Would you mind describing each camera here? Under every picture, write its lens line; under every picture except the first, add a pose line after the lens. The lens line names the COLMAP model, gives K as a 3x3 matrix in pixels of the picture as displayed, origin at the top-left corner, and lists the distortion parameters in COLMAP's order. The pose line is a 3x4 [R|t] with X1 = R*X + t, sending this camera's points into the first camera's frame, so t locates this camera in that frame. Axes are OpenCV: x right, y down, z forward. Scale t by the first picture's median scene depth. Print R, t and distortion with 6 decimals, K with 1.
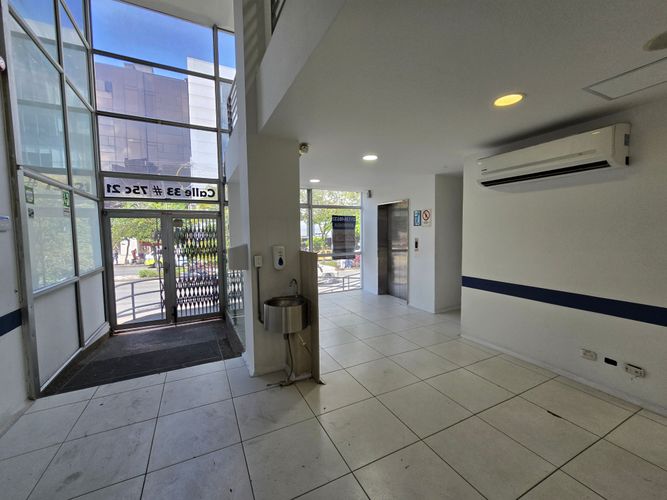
lens RADIAL K [[272.3, 0, 328.3], [0, 272.3, 250.2], [0, 0, 1]] dist [-0.002507, 0.000808]
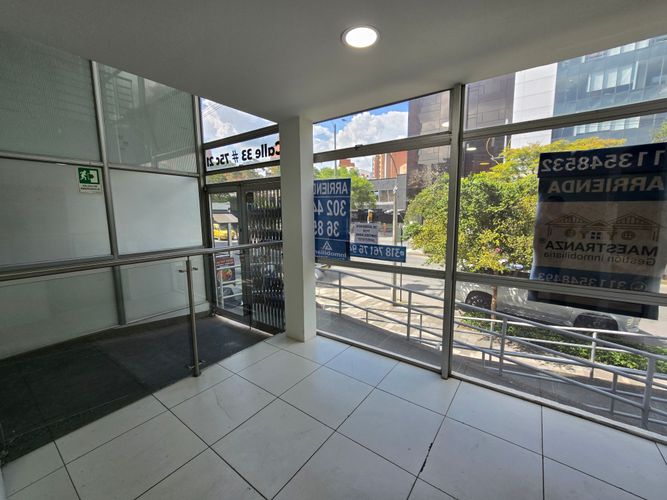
lens RADIAL K [[272.3, 0, 339.3], [0, 272.3, 247.4], [0, 0, 1]] dist [-0.002507, 0.000808]
pose [[0.483912, 0.124032, -0.866283, 0.241199], [-0.058461, 0.992276, 0.109414, -0.063249], [0.873162, -0.002303, 0.487425, 0.905026]]
